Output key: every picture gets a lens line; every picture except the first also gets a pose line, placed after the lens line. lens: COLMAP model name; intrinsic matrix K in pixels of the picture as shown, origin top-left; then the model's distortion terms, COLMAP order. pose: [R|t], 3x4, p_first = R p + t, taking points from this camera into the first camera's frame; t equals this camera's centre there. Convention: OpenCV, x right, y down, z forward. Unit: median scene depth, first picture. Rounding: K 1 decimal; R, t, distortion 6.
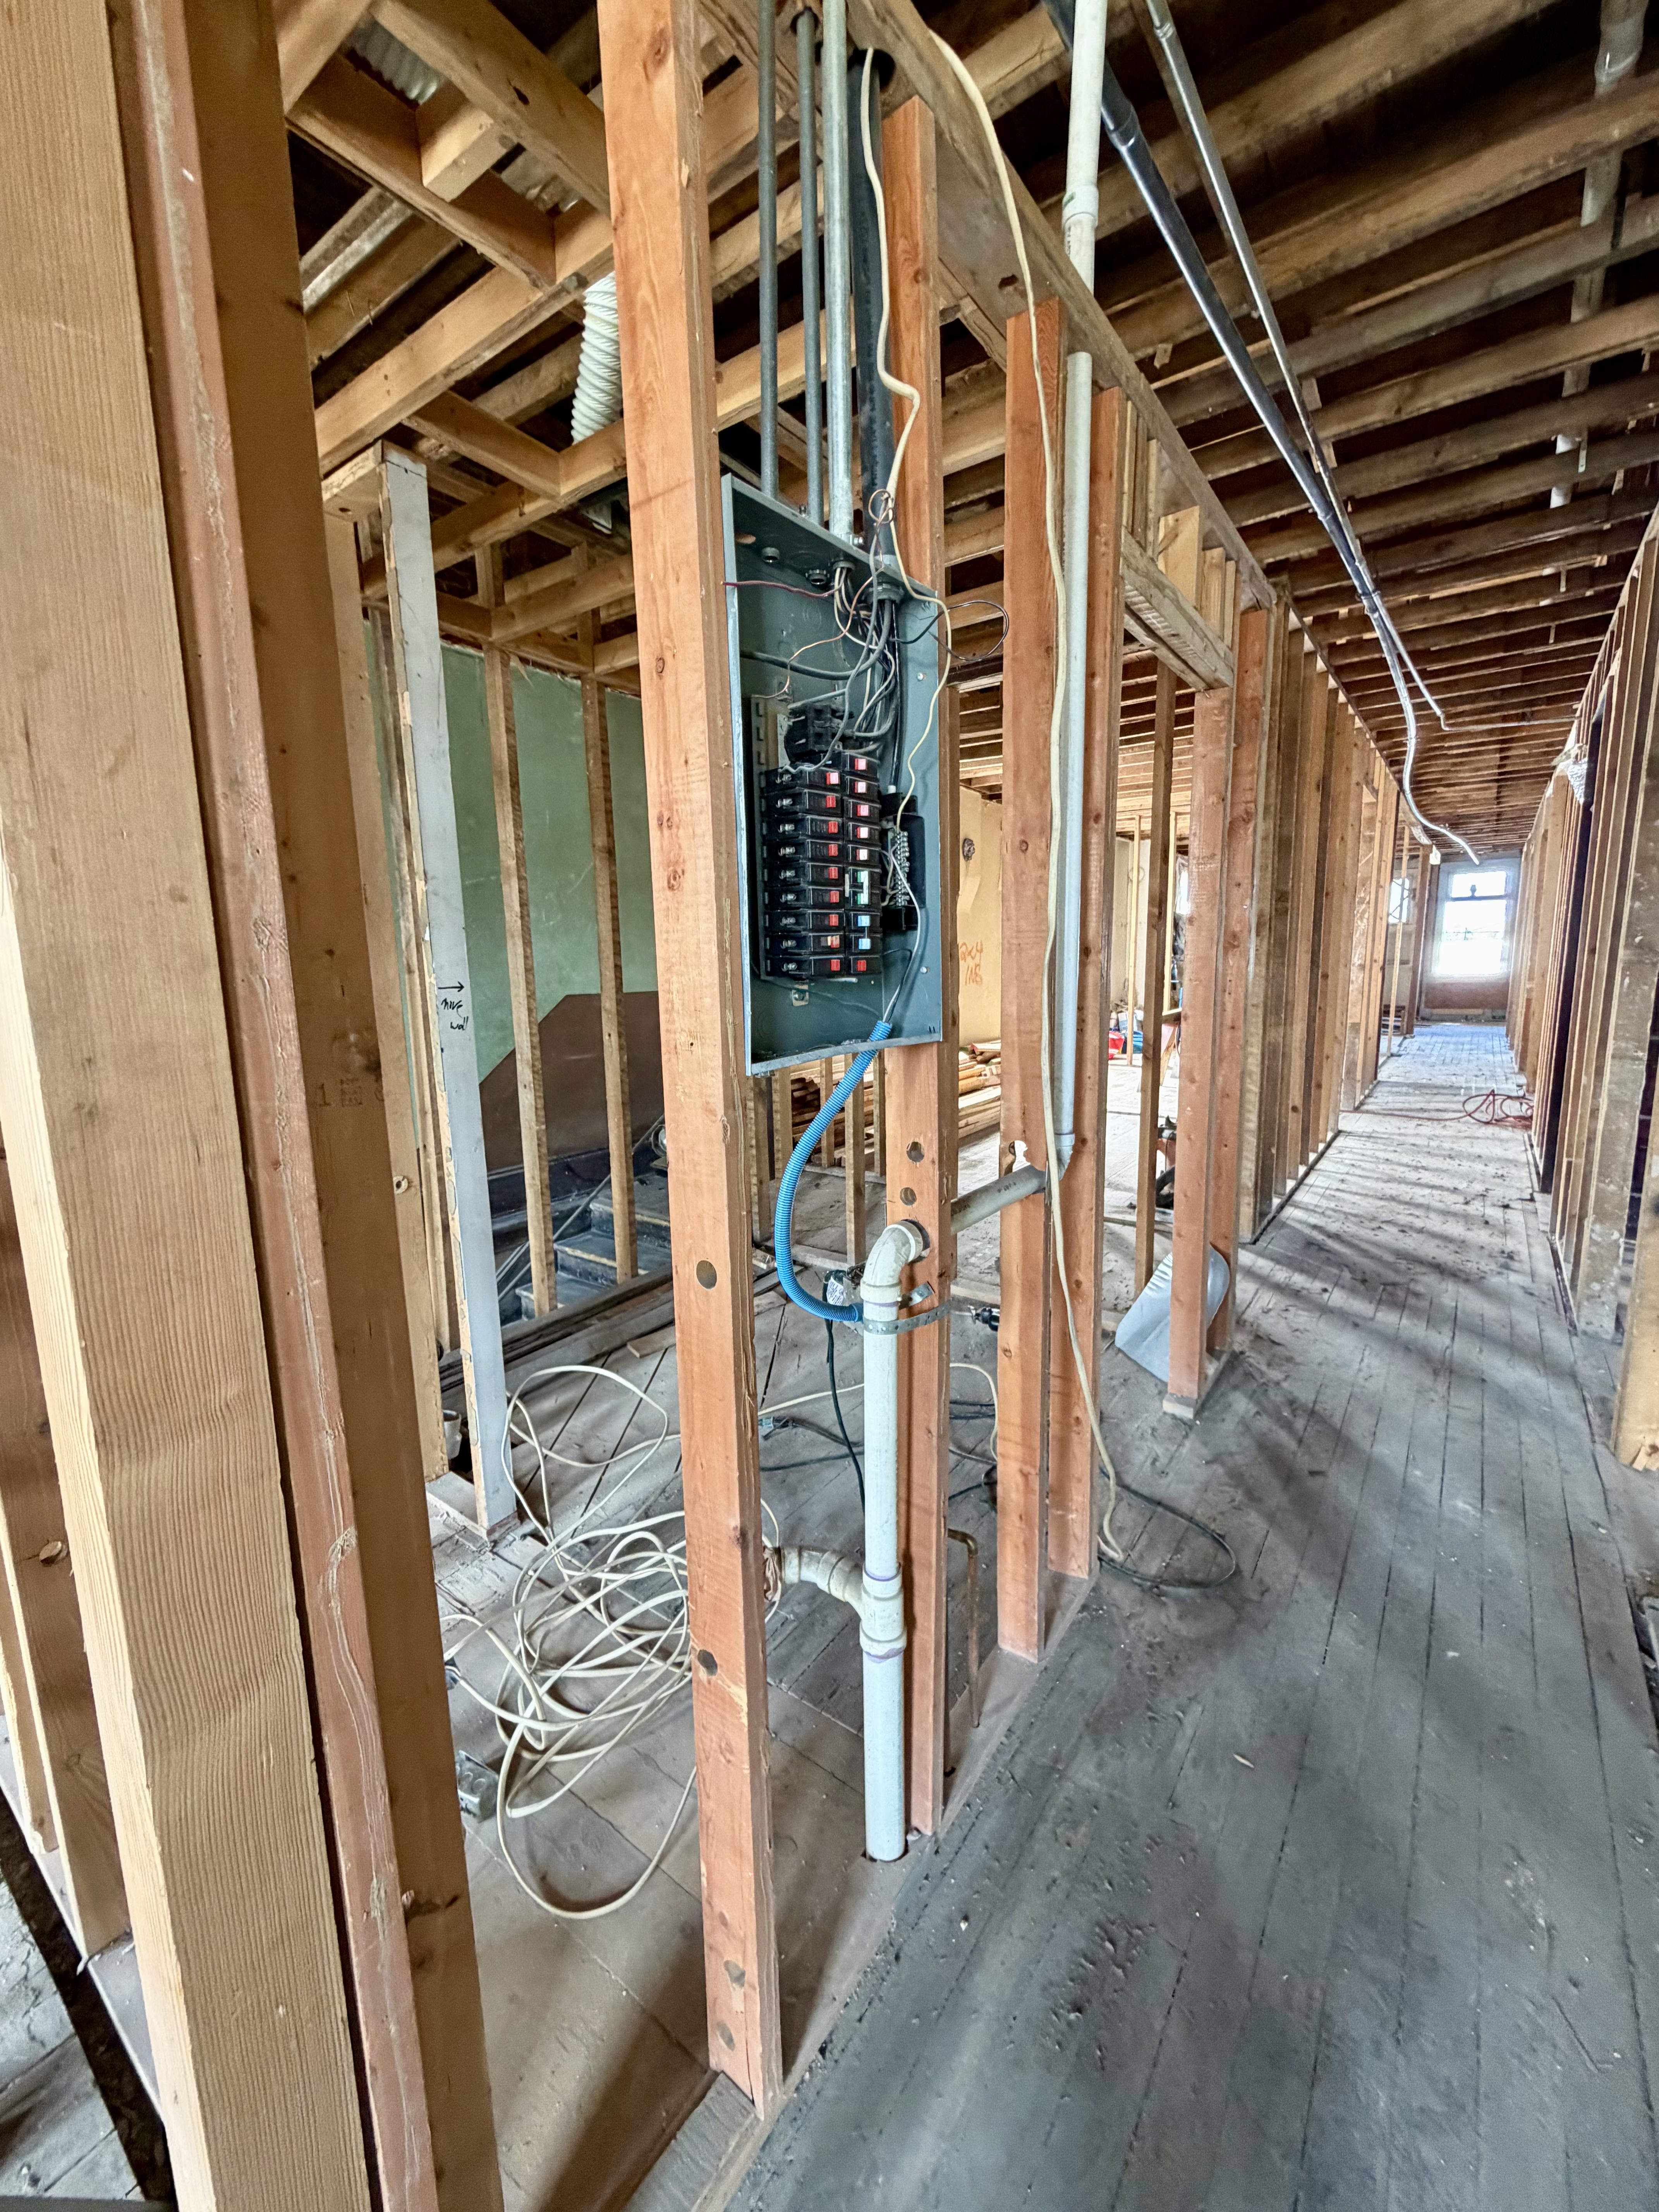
lens RADIAL K [[884.7, 0, 817.9], [0, 884.7, 1104.2], [0, 0, 1]] dist [-0.002125, 0.000073]
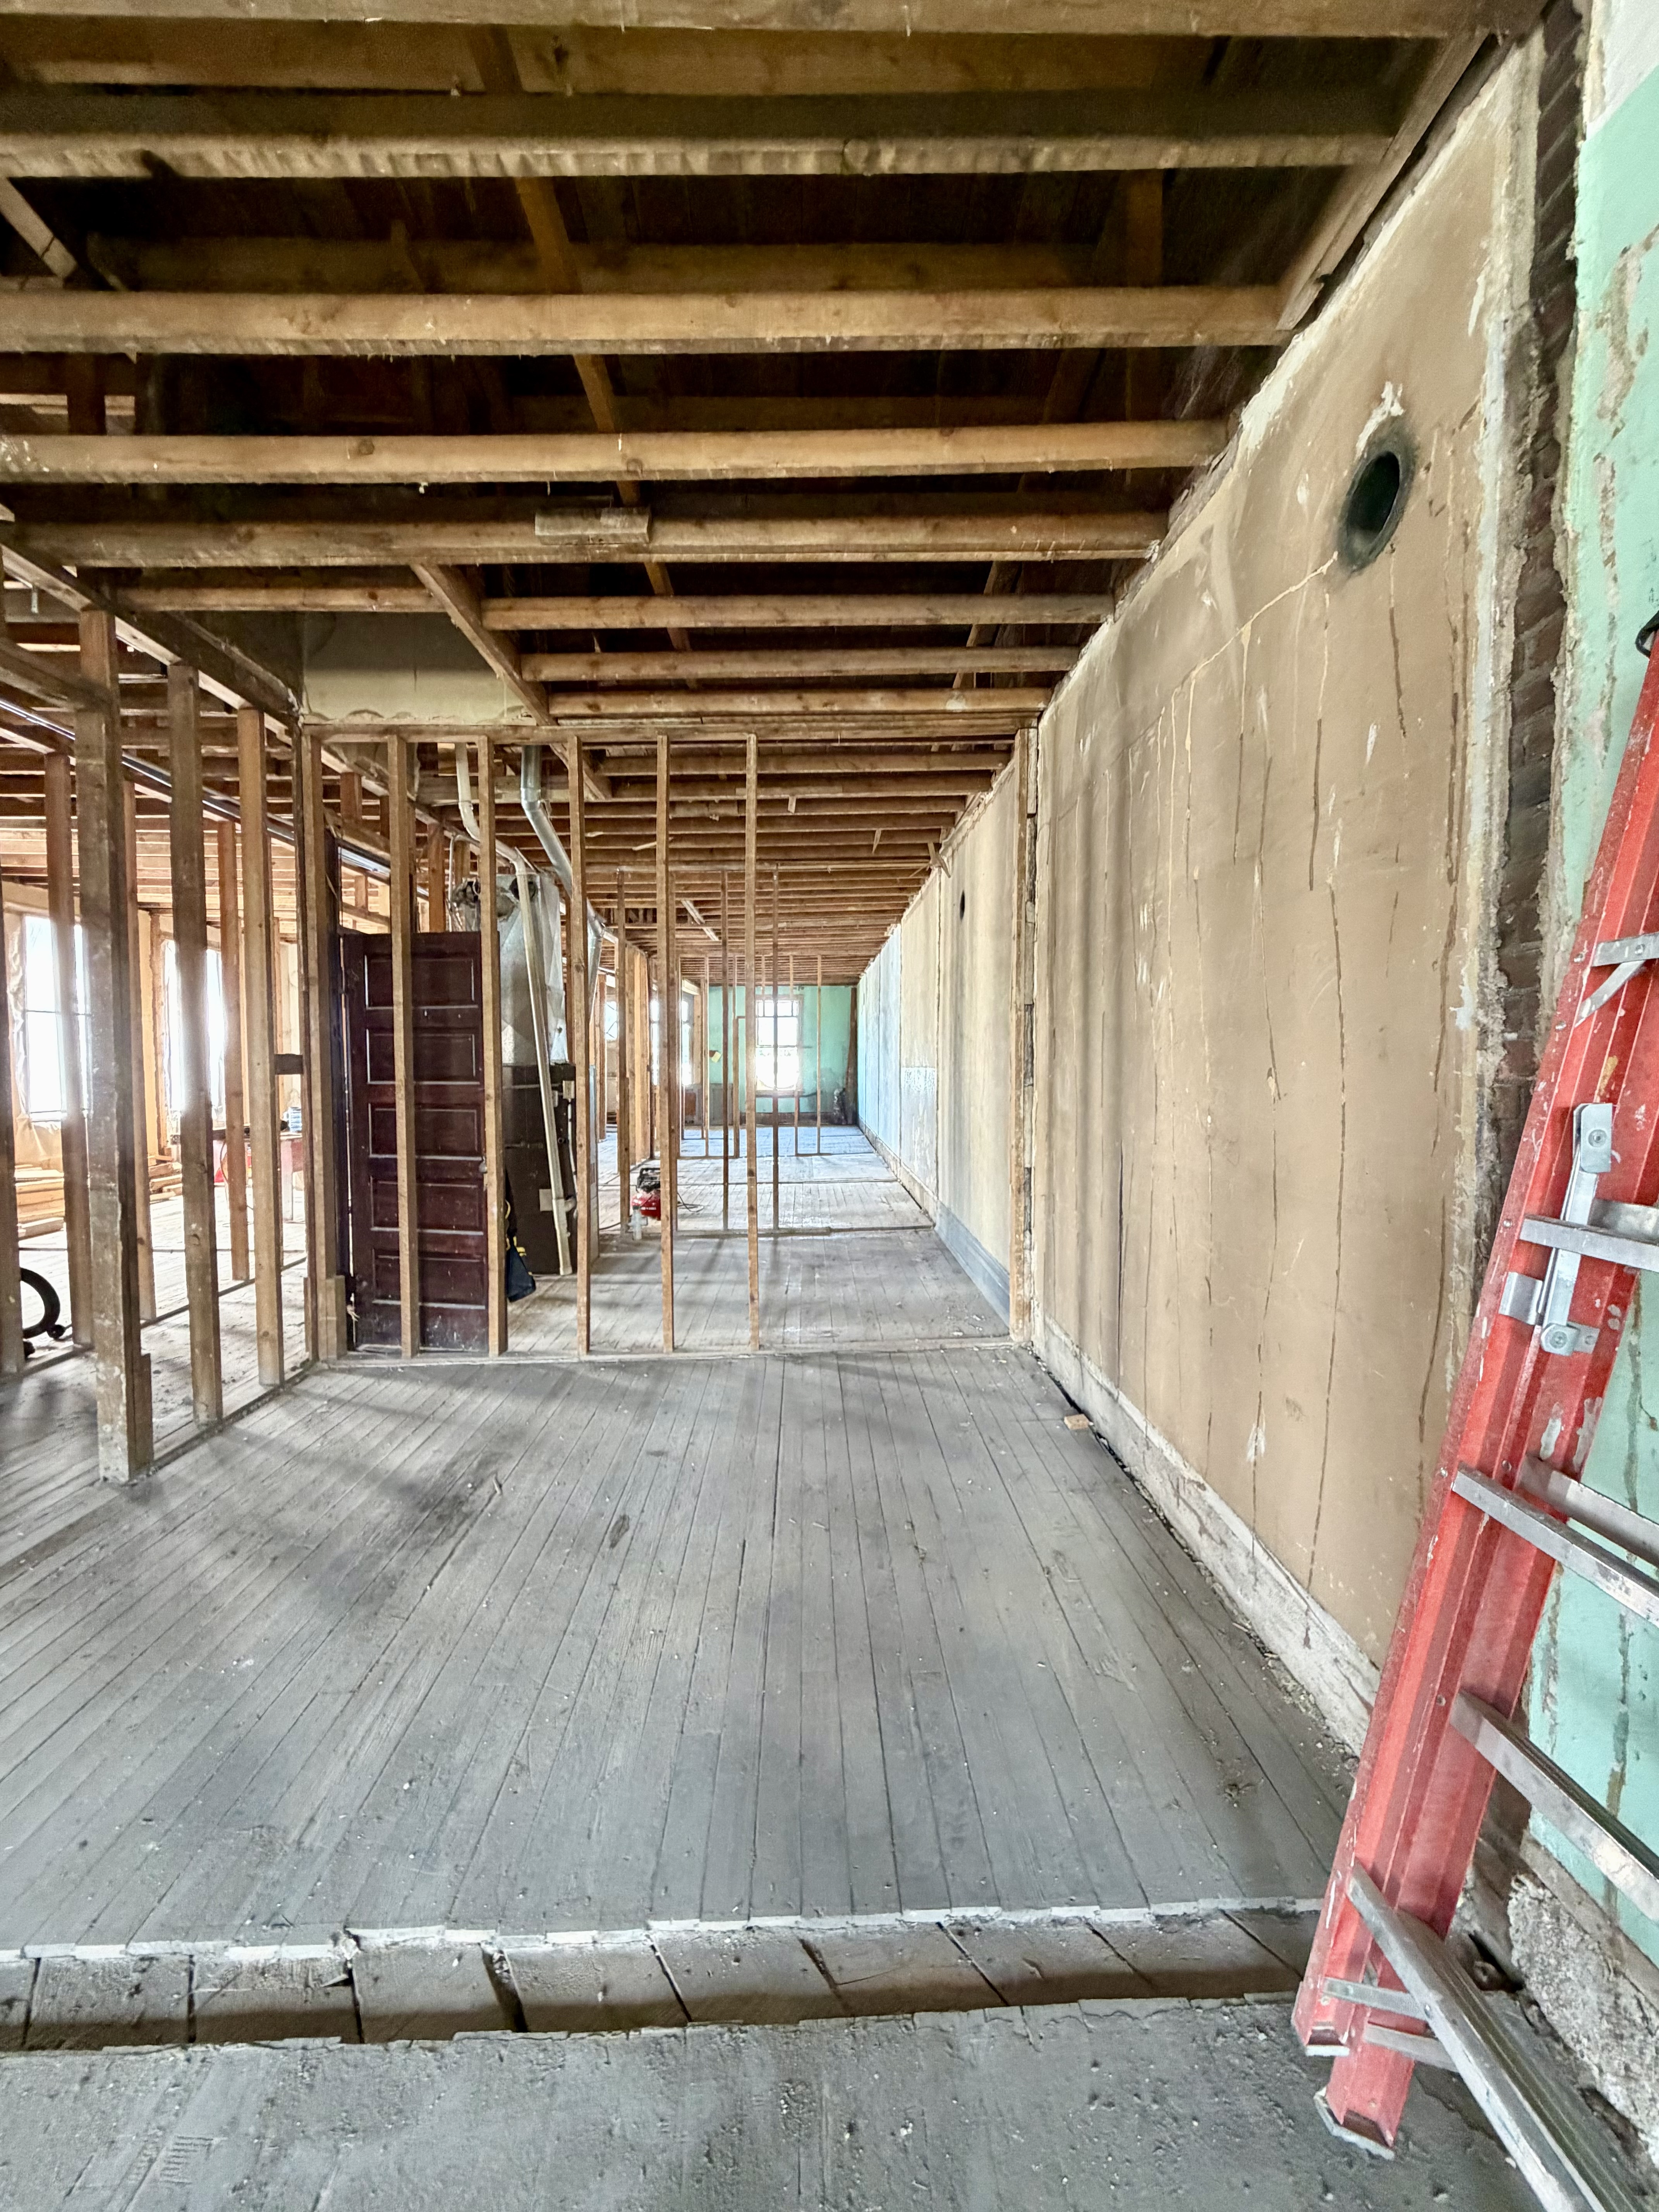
lens RADIAL K [[884.7, 0, 825.5], [0, 884.7, 1099.3], [0, 0, 1]] dist [-0.002125, 0.000073]
pose [[0.785456, -0.003331, 0.618909, 0.945869], [0.078721, 0.992401, -0.094563, 0.004515], [-0.613891, 0.122997, 0.779750, -0.276743]]
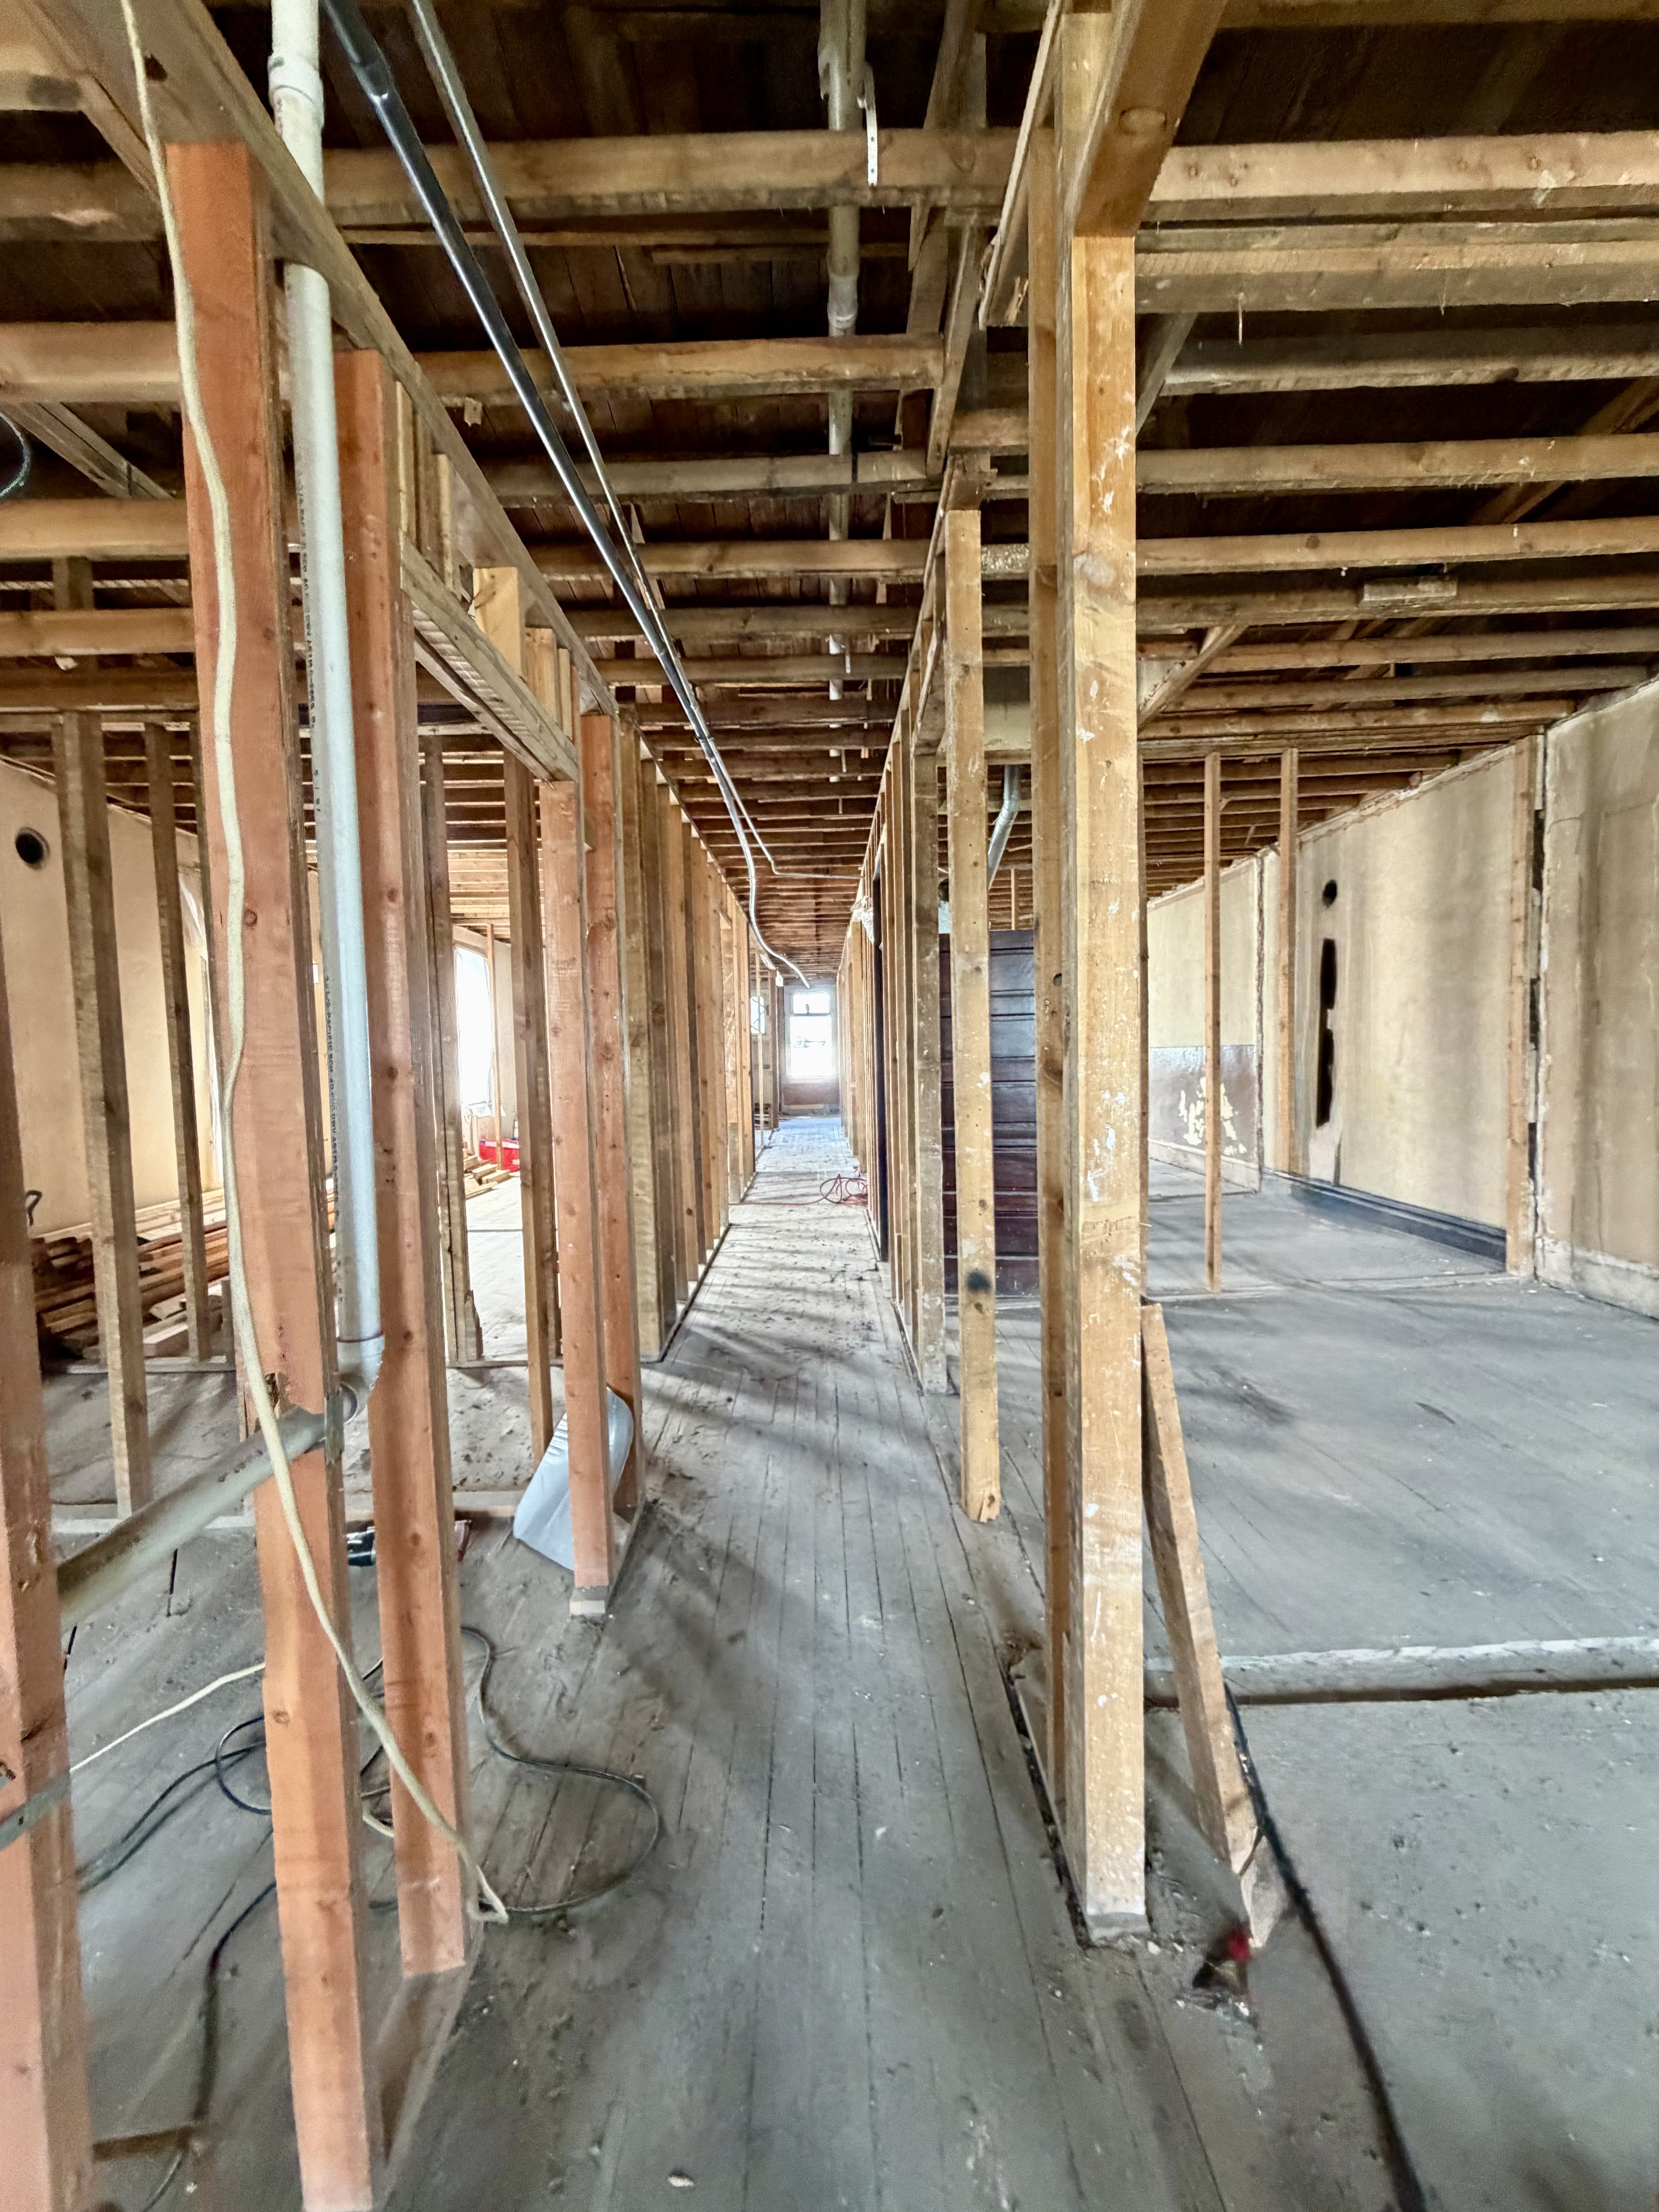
lens RADIAL K [[884.7, 0, 827.2], [0, 884.7, 1099.7], [0, 0, 1]] dist [-0.002125, 0.000073]
pose [[0.797107, -0.029582, 0.603113, 0.089911], [0.102785, 0.990870, -0.087246, -0.030332], [-0.595025, 0.131536, 0.792870, 0.128313]]
